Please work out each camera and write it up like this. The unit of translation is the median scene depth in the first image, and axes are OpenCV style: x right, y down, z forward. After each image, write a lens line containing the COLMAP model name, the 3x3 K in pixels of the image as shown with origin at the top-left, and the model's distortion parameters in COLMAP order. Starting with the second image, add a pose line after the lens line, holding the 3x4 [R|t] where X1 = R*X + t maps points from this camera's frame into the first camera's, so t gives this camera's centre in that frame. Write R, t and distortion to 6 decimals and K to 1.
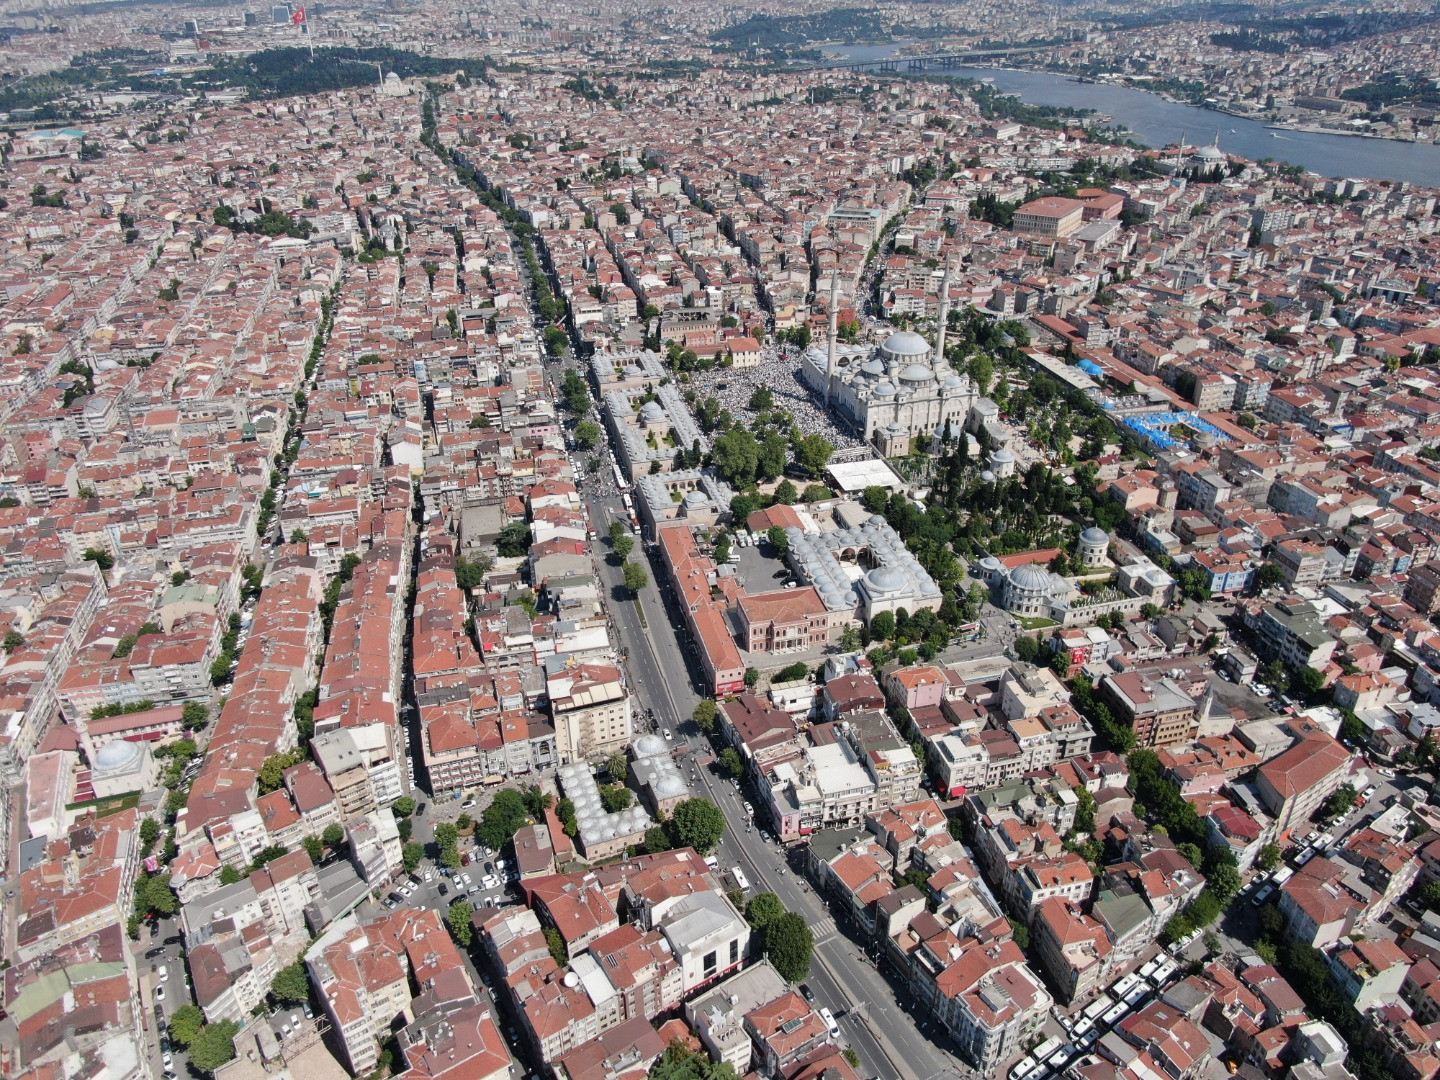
lens RADIAL K [[1019.8, 0, 720.0], [0, 1019.8, 540.0], [0, 0, 1]] dist [-0.000889, 0.000309]
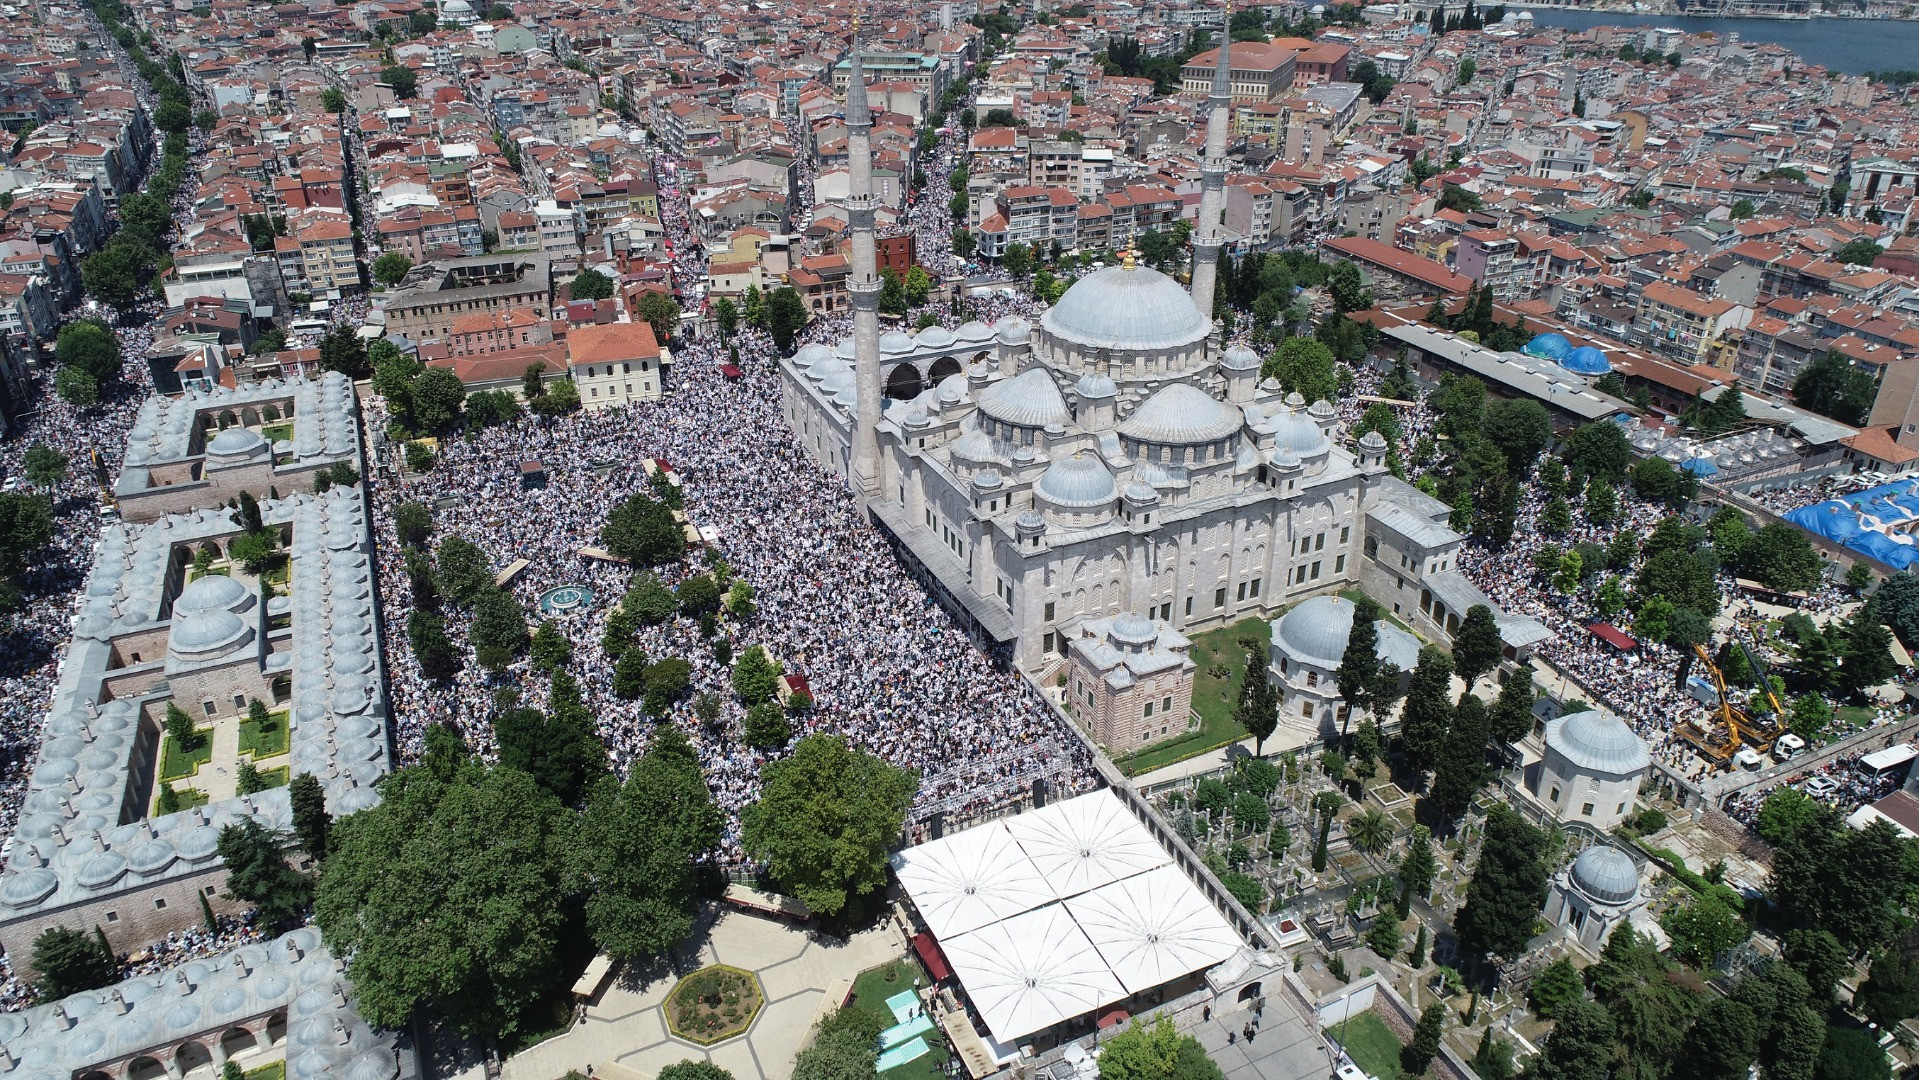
lens RADIAL K [[1283.3, 0, 962.8], [0, 1283.3, 545.2], [0, 0, 1]] dist [-0.001896, 0.000494]
pose [[0.981533, -0.081503, 0.173060, 0.066157], [0.085993, 0.996122, -0.018593, -0.117518], [-0.170873, 0.033132, 0.984736, 0.617925]]
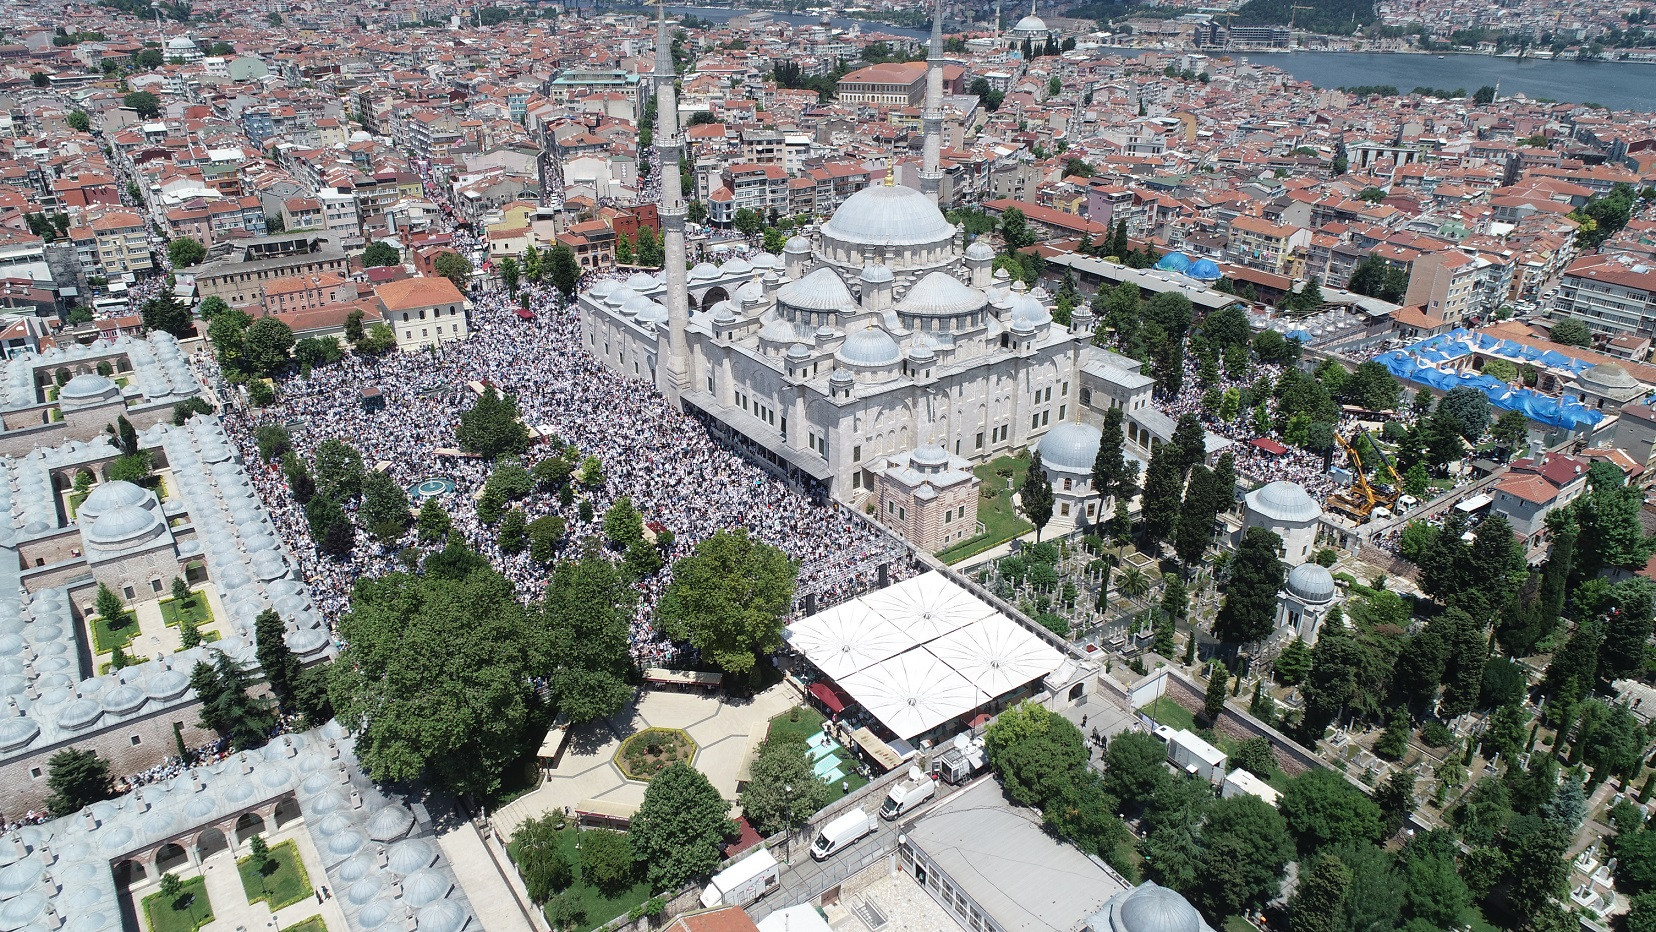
lens RADIAL K [[1107.4, 0, 830.8], [0, 1107.4, 470.5], [0, 0, 1]] dist [-0.001896, 0.000494]
pose [[0.929705, -0.146153, 0.338066, 0.018030], [0.168691, 0.984932, -0.038107, -0.088981], [-0.327403, 0.092457, 0.940350, 0.609346]]
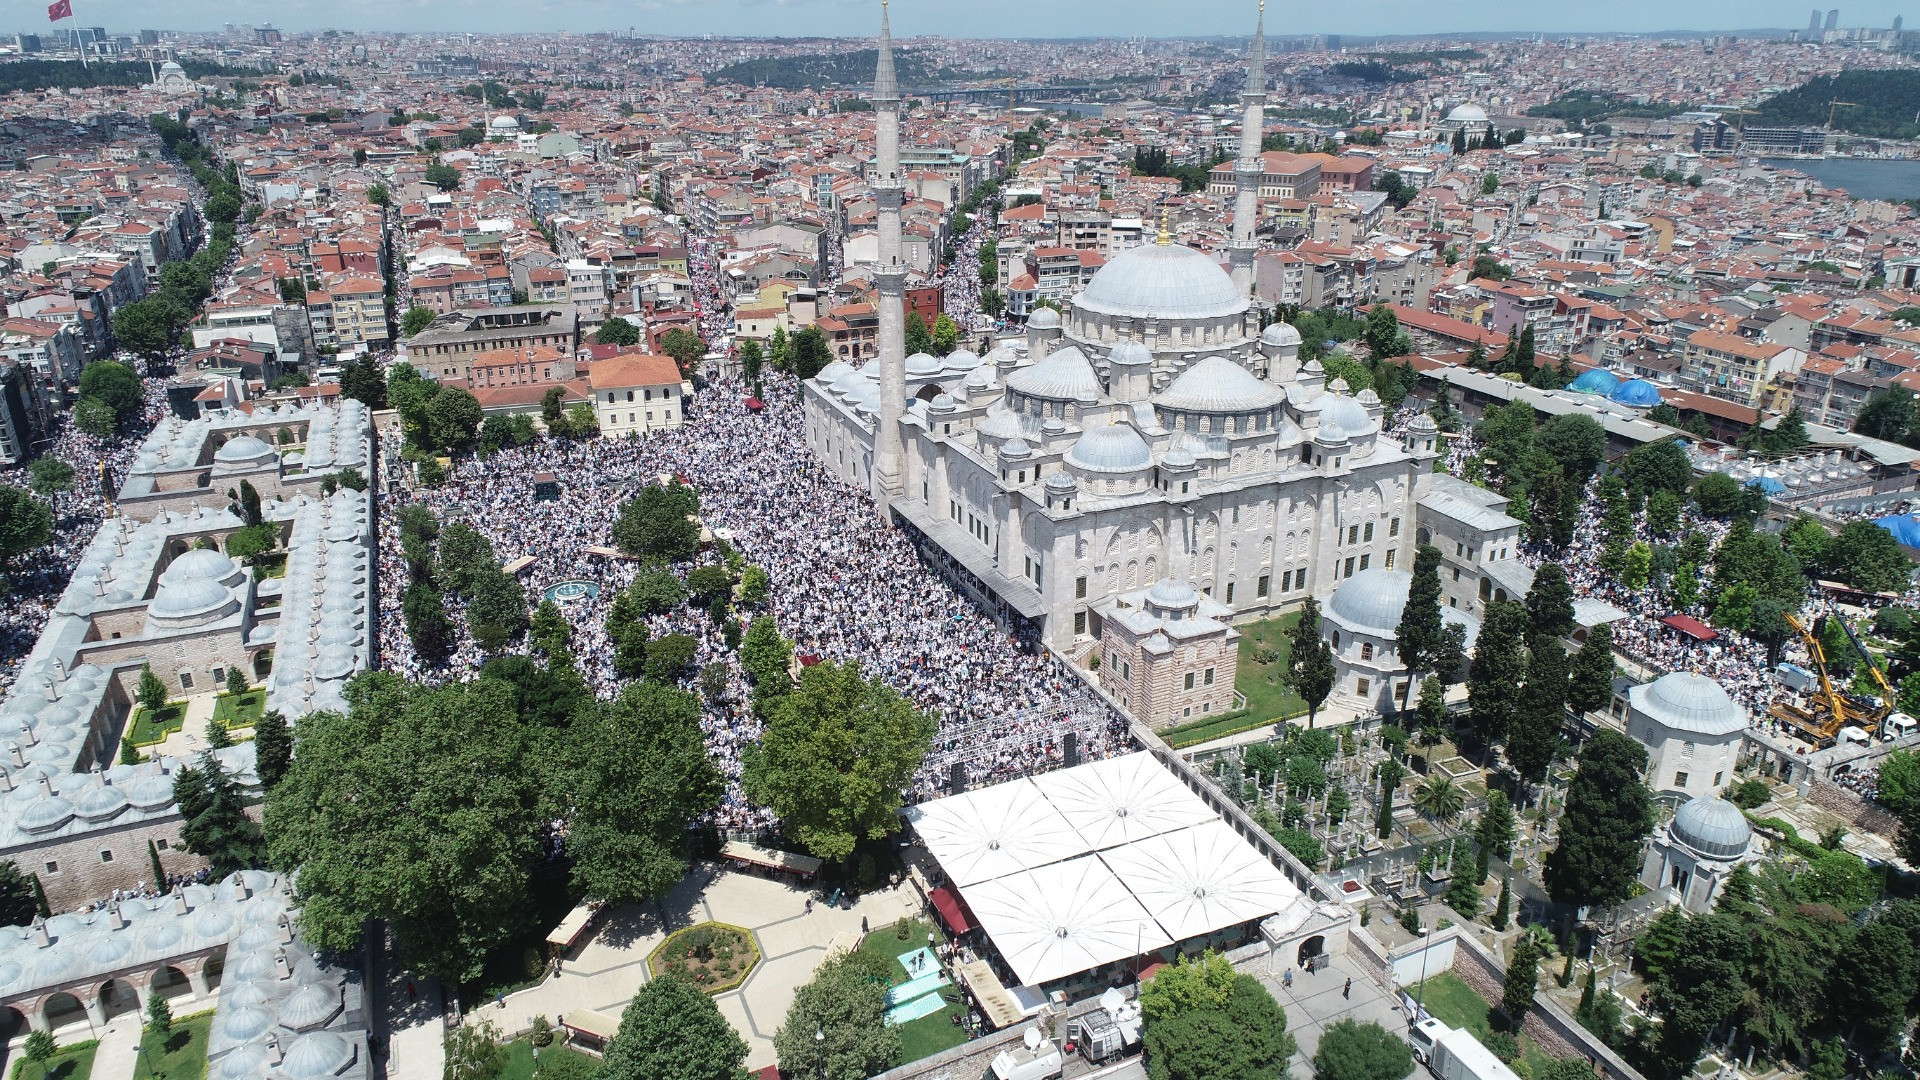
lens RADIAL K [[1284.0, 0, 963.3], [0, 1284.0, 545.2], [0, 0, 1]] dist [-0.001896, 0.000494]
pose [[0.985577, -0.053777, 0.160454, 0.066804], [0.075063, 0.988708, -0.129703, -0.079177], [-0.151667, 0.139876, 0.978484, 0.639237]]
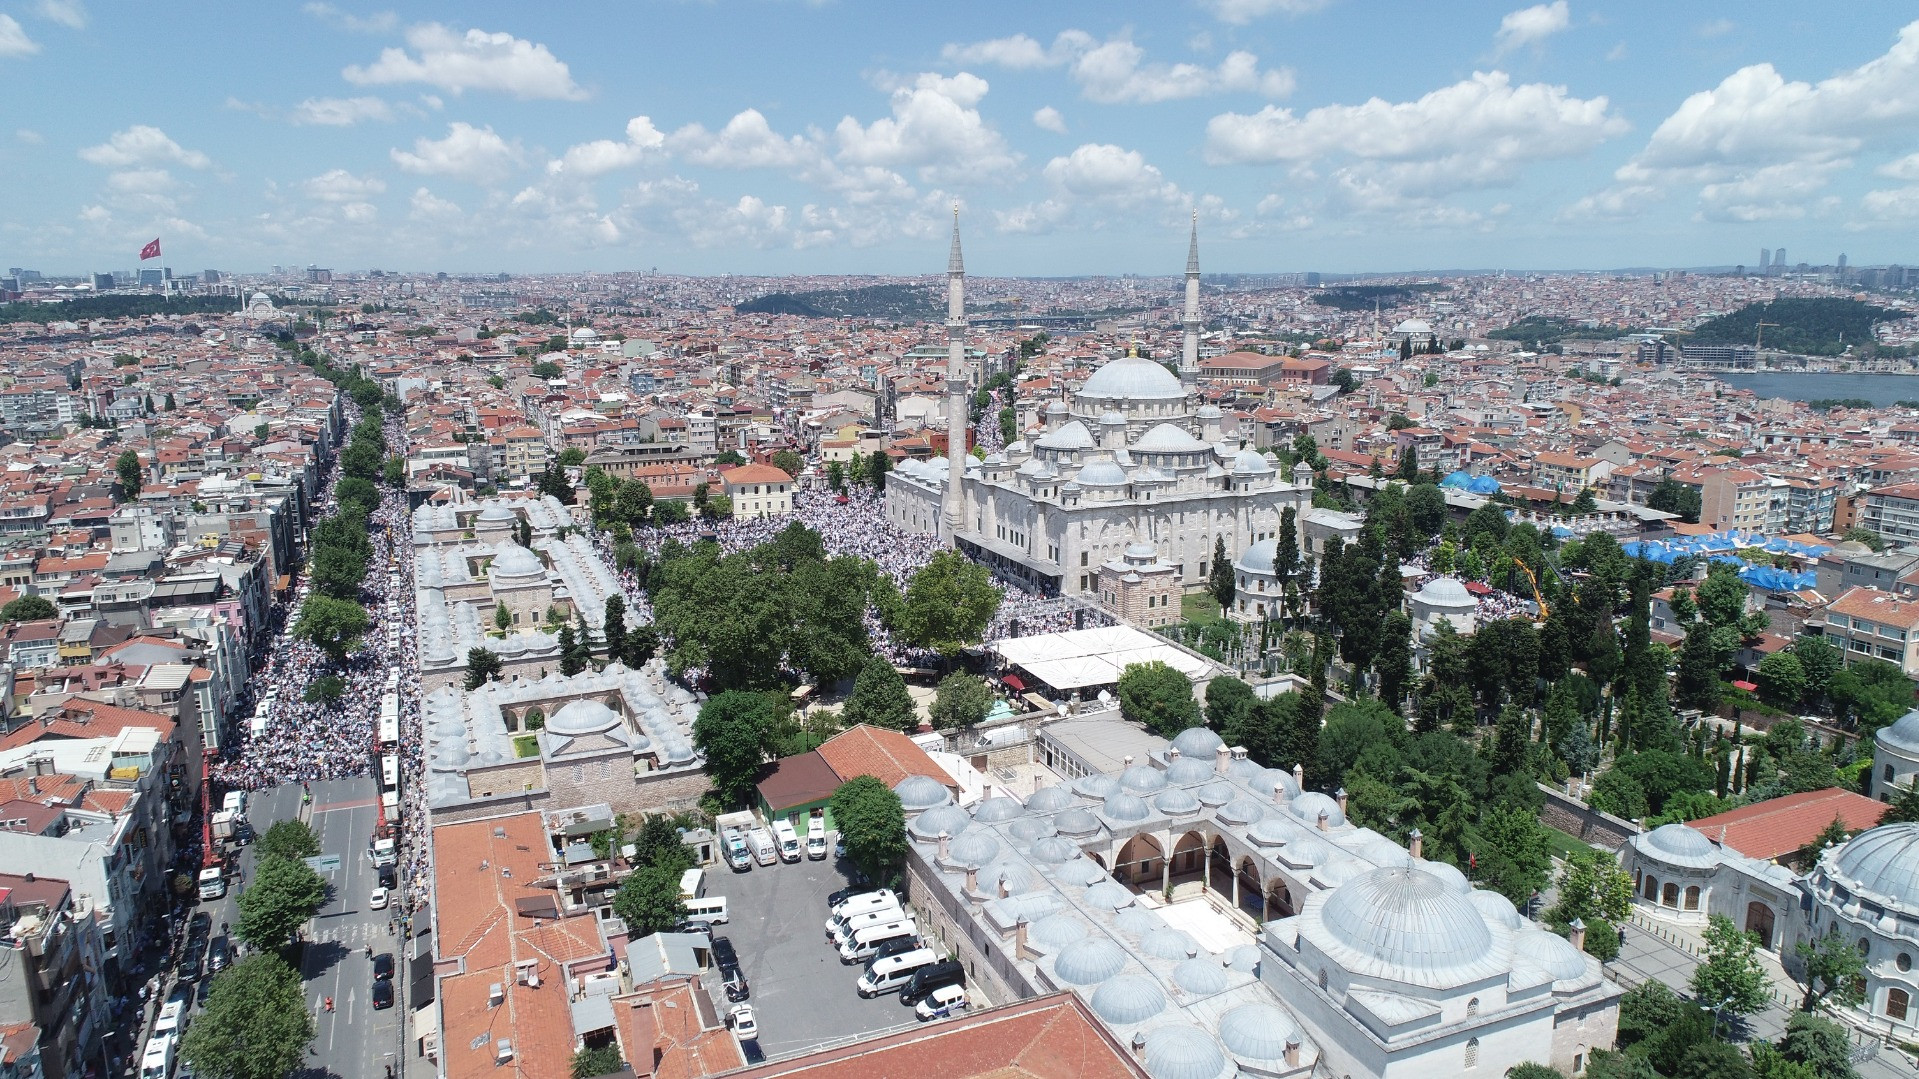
lens RADIAL K [[1283.3, 0, 962.8], [0, 1283.3, 544.7], [0, 0, 1]] dist [-0.001896, 0.000494]
pose [[0.985807, -0.028098, 0.165516, 0.020140], [0.076854, 0.952054, -0.296118, 0.022748], [-0.149260, 0.304635, 0.940701, 0.492970]]
